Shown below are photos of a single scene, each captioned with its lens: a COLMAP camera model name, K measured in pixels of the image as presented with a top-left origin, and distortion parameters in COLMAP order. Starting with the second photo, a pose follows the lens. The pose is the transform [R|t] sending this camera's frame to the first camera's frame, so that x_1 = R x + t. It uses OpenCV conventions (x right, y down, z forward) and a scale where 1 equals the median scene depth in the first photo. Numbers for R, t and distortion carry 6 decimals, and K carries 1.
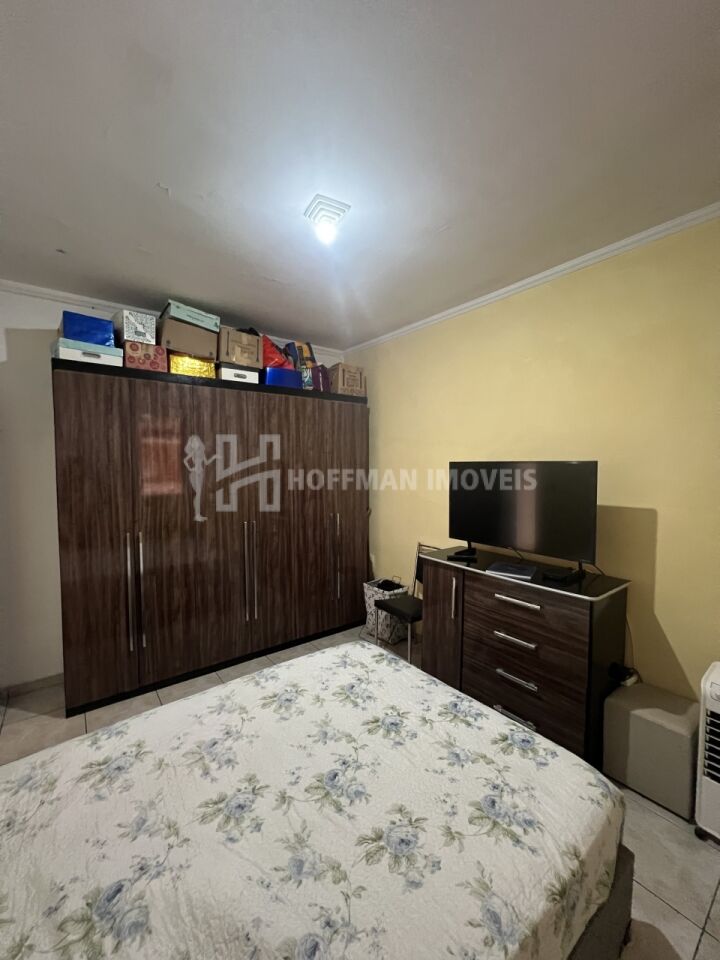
lens RADIAL K [[384.8, 0, 356.6], [0, 384.8, 481.3], [0, 0, 1]] dist [0.001314, 0.000529]
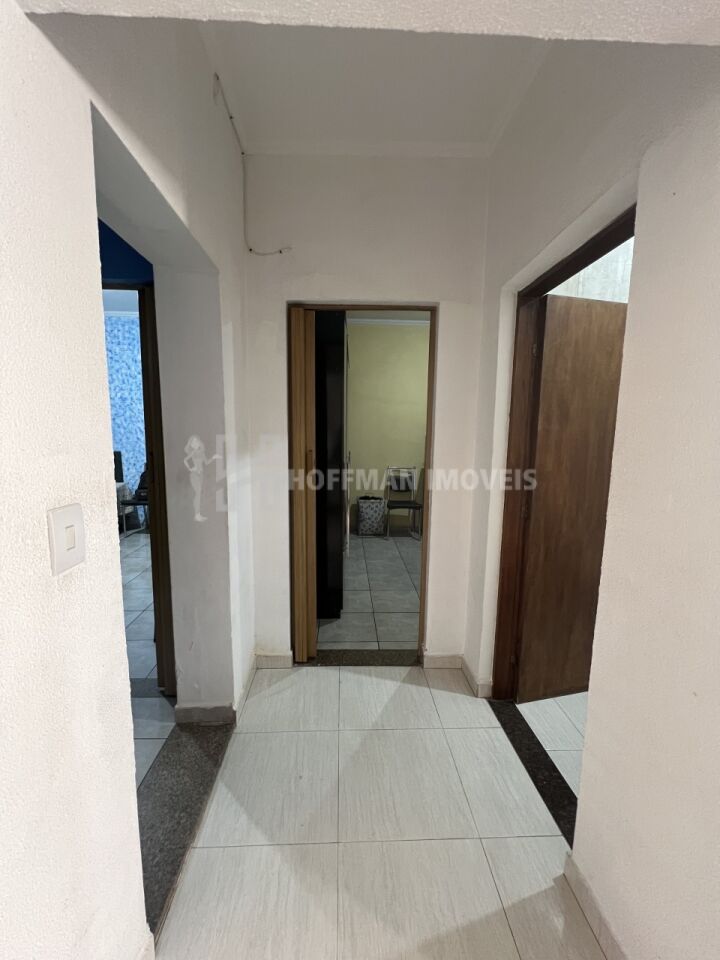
lens RADIAL K [[384.8, 0, 359.5], [0, 384.8, 482.1], [0, 0, 1]] dist [0.001314, 0.000529]
pose [[0.574388, -0.100355, 0.812409, -2.925143], [0.017717, 0.993748, 0.110229, 0.120891], [-0.818392, -0.048921, 0.572575, 0.526088]]
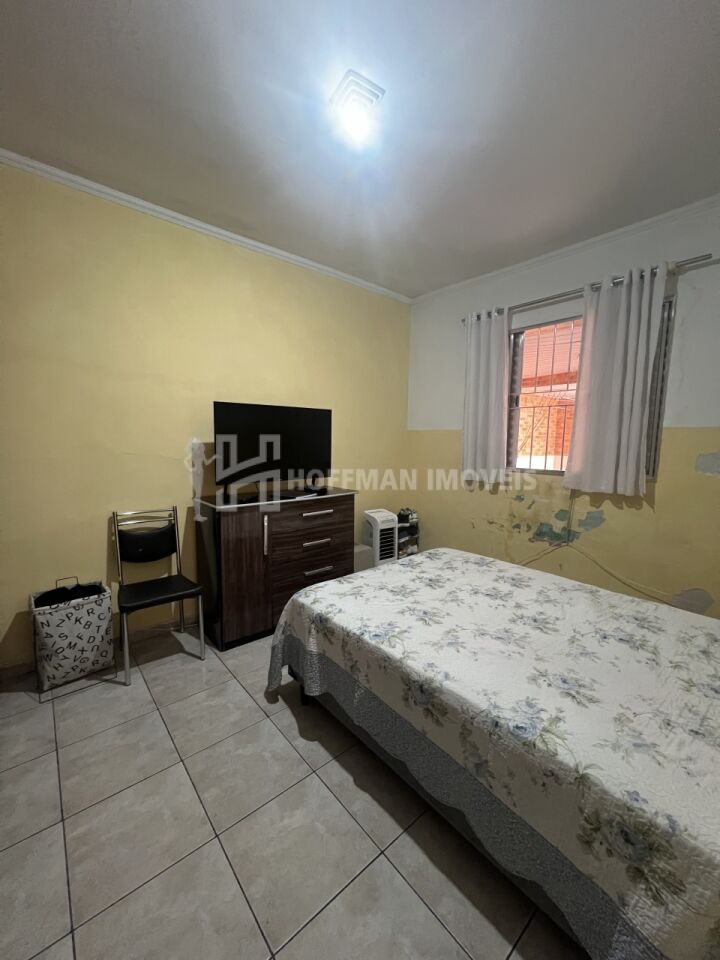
lens RADIAL K [[384.8, 0, 357.7], [0, 384.8, 483.2], [0, 0, 1]] dist [0.001314, 0.000529]
pose [[-0.057113, -0.115823, 0.991627, -1.417327], [0.032320, 0.992513, 0.117788, 0.089798], [-0.997844, 0.038777, -0.052942, 1.463663]]
